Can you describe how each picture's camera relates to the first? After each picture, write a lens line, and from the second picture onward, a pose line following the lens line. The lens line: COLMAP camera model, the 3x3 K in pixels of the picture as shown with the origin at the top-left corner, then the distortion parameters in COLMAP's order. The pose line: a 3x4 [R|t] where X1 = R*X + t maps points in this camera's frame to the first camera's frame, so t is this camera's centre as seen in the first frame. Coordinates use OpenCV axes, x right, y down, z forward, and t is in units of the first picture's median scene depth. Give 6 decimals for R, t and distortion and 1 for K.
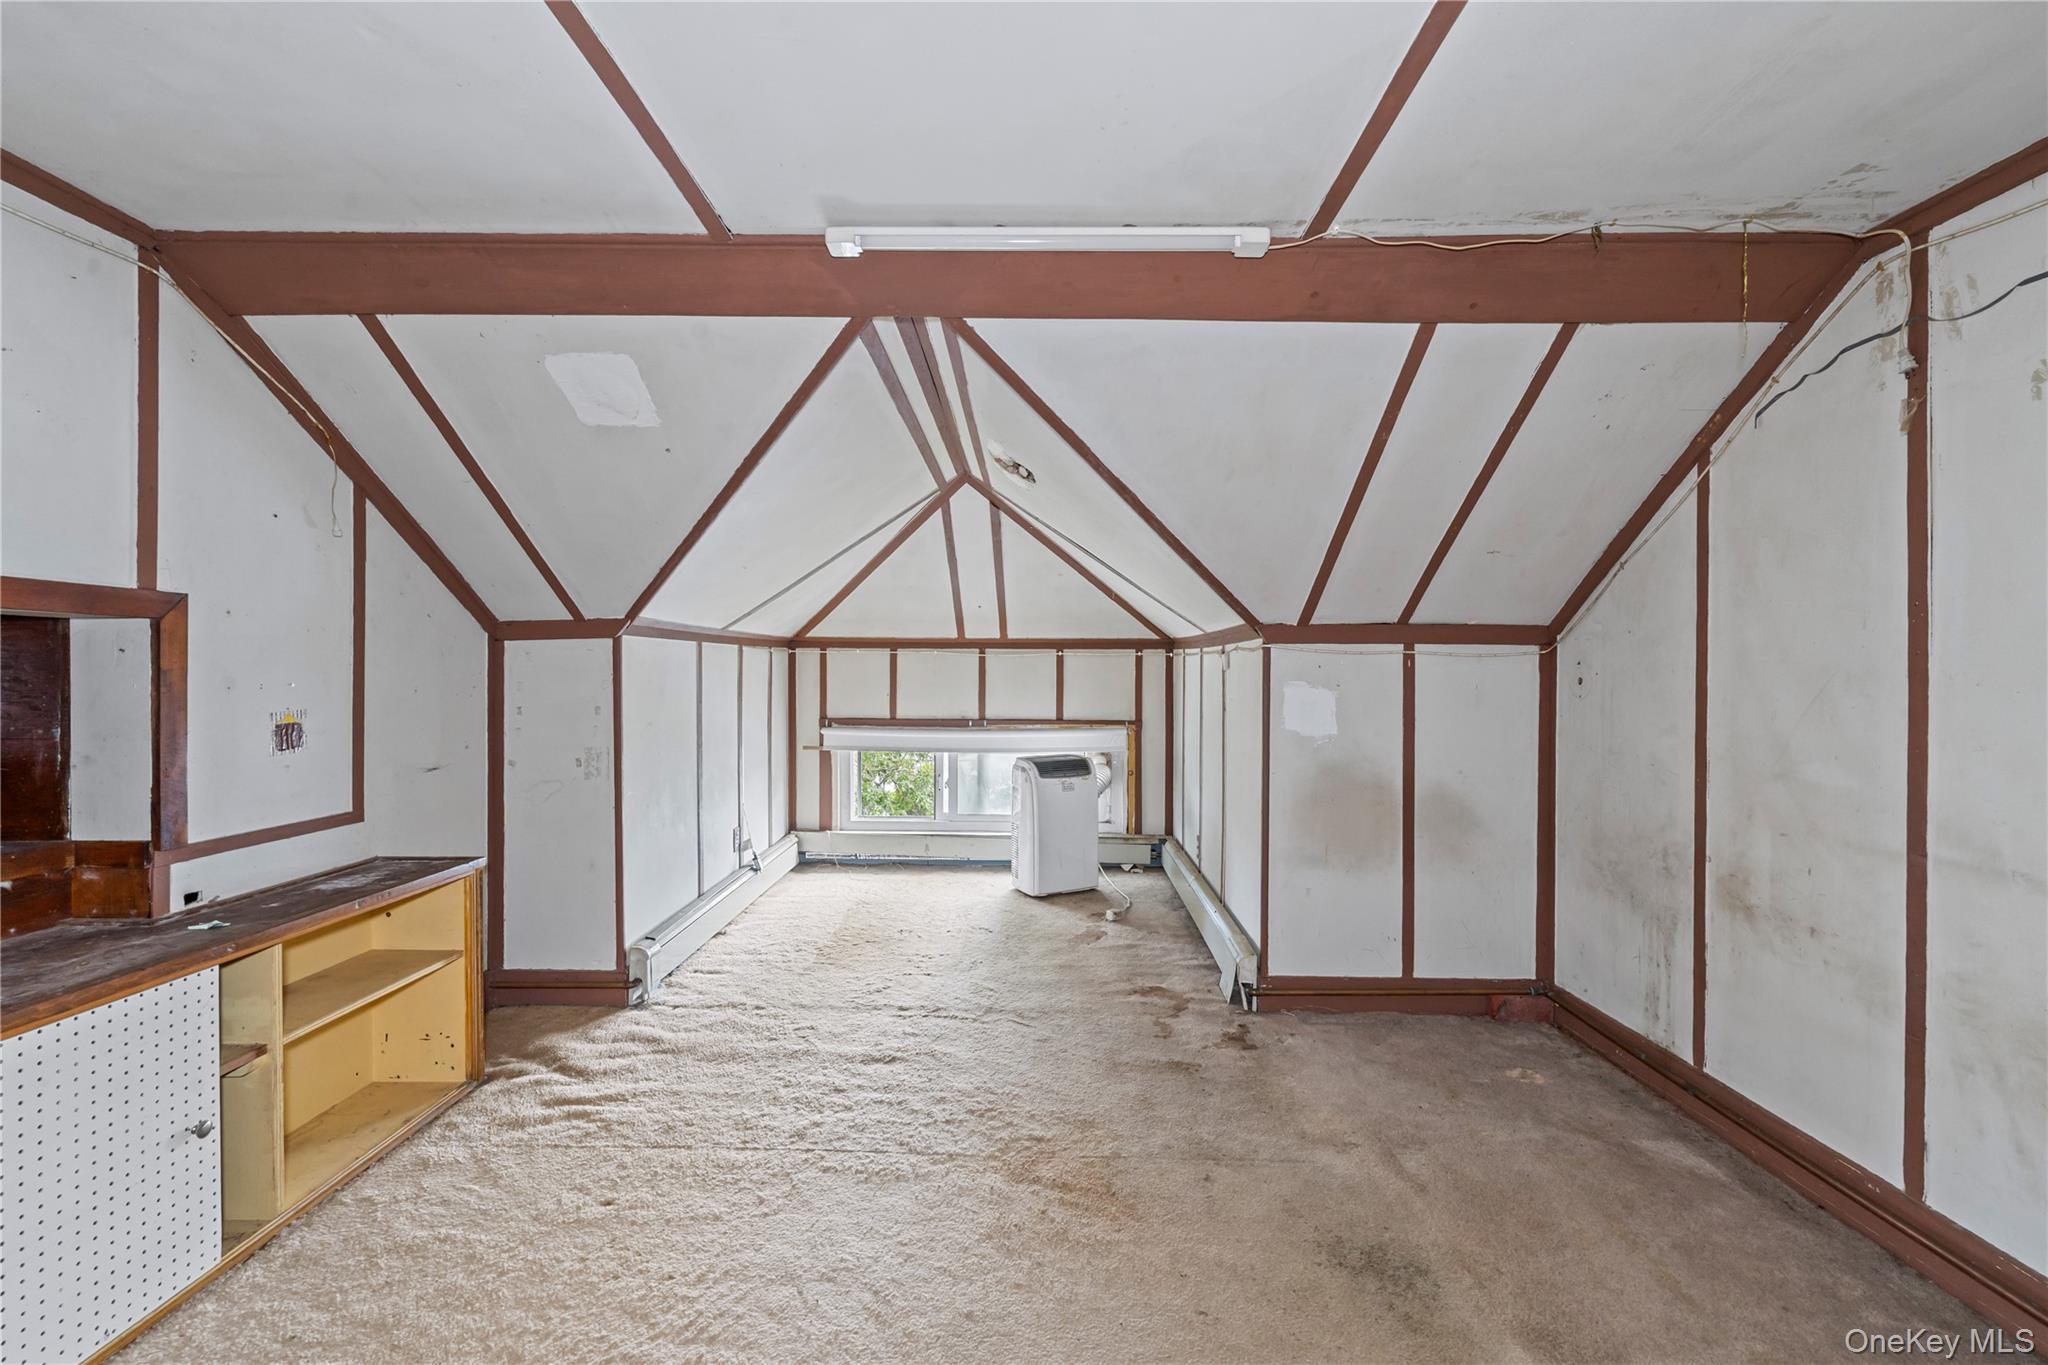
lens RADIAL K [[846.1, 0, 1024.0], [0, 846.1, 682.5], [0, 0, 1]] dist [0.001116, -0.000589]
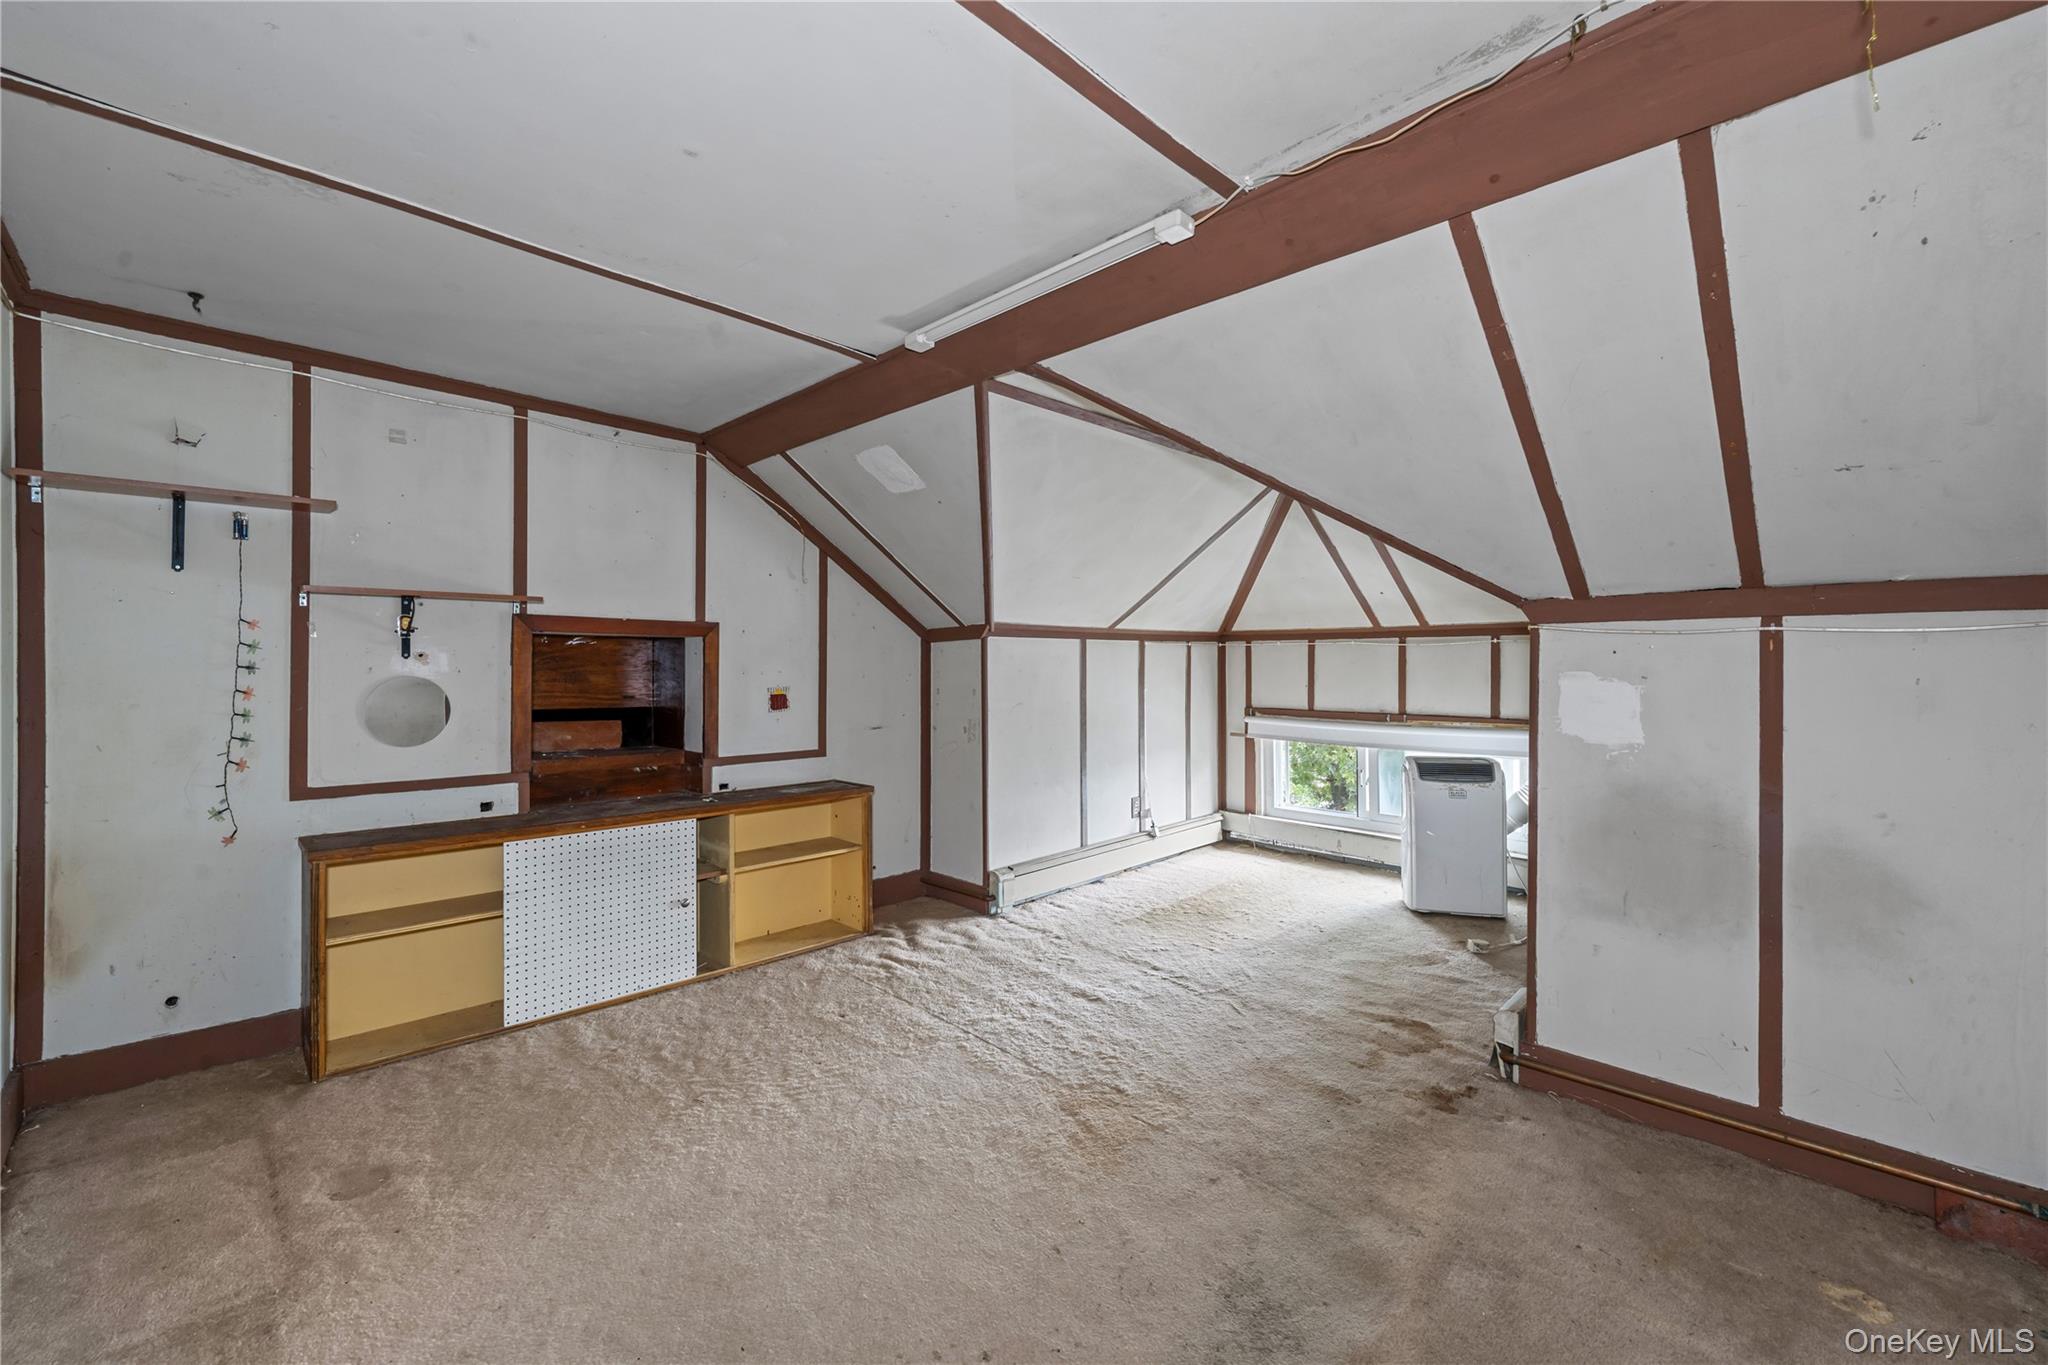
lens RADIAL K [[826.3, 0, 1025.2], [0, 826.3, 670.0], [0, 0, 1]] dist [-0.000155, -0.000339]
pose [[0.712538, 0.000168, -0.701634, 0.491547], [-0.005157, 0.999974, -0.004998, 0.003471], [0.701615, 0.007180, 0.712520, 0.113106]]
